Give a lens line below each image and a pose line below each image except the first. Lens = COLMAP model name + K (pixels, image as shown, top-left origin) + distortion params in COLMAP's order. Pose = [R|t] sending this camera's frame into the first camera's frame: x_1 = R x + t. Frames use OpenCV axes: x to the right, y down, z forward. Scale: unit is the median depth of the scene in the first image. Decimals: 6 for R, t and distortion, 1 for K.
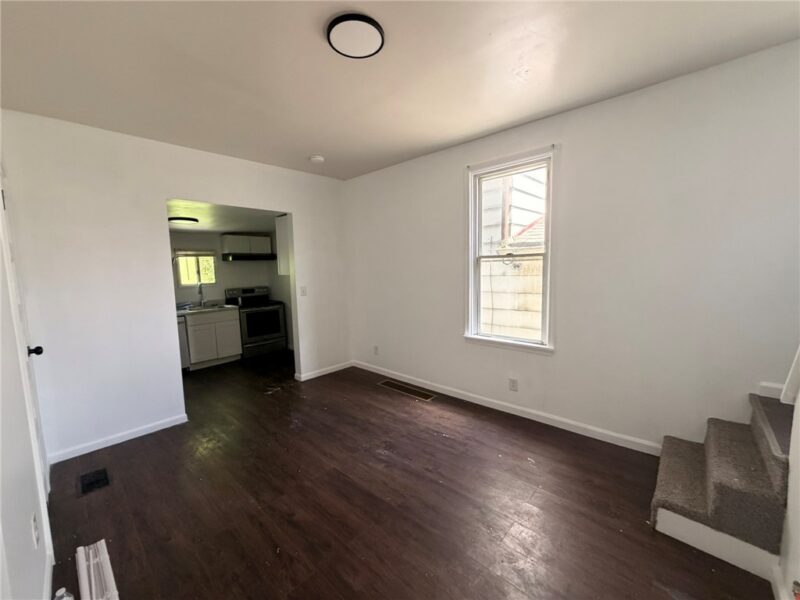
lens RADIAL K [[318.6, 0, 399.5], [0, 318.6, 300.6], [0, 0, 1]] dist [-0.001403, -0.000966]
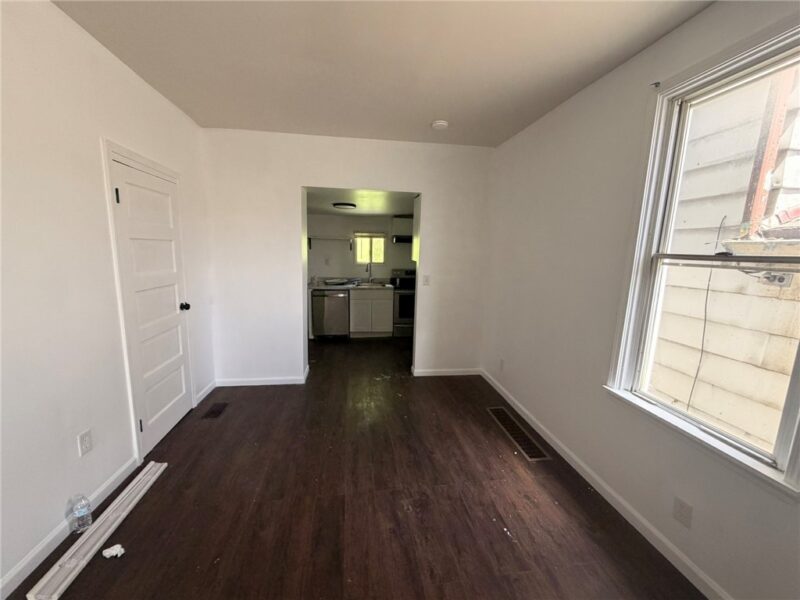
lens RADIAL K [[318.6, 0, 407.3], [0, 318.6, 300.4], [0, 0, 1]] dist [-0.001403, -0.000966]
pose [[0.776309, 0.148092, -0.612710, 0.236095], [-0.112976, 0.988960, 0.095891, -0.058444], [0.620146, -0.005219, 0.784469, 0.280471]]
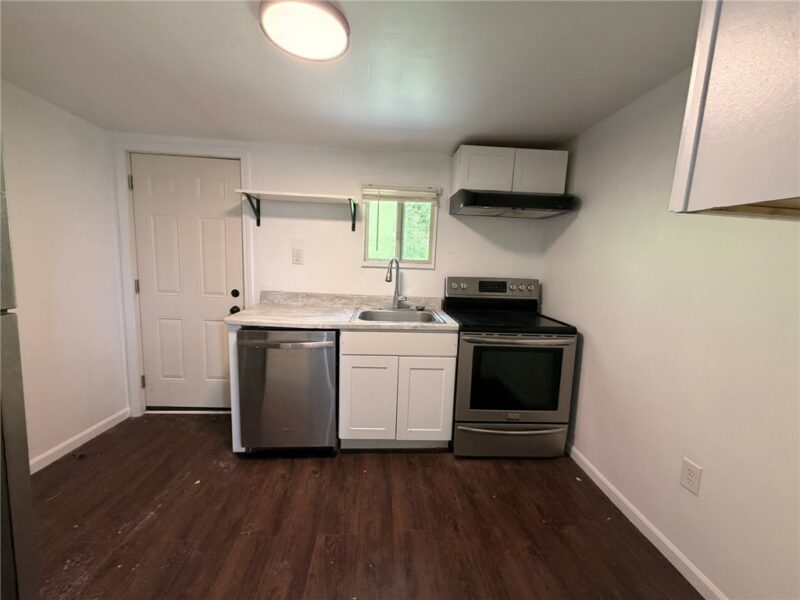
lens RADIAL K [[318.6, 0, 399.5], [0, 318.6, 300.6], [0, 0, 1]] dist [-0.001403, -0.000966]
pose [[0.703423, 0.146062, -0.695602, -0.393645], [-0.130094, 0.988583, 0.076025, -0.040398], [0.698764, 0.037016, 0.714394, 0.907054]]
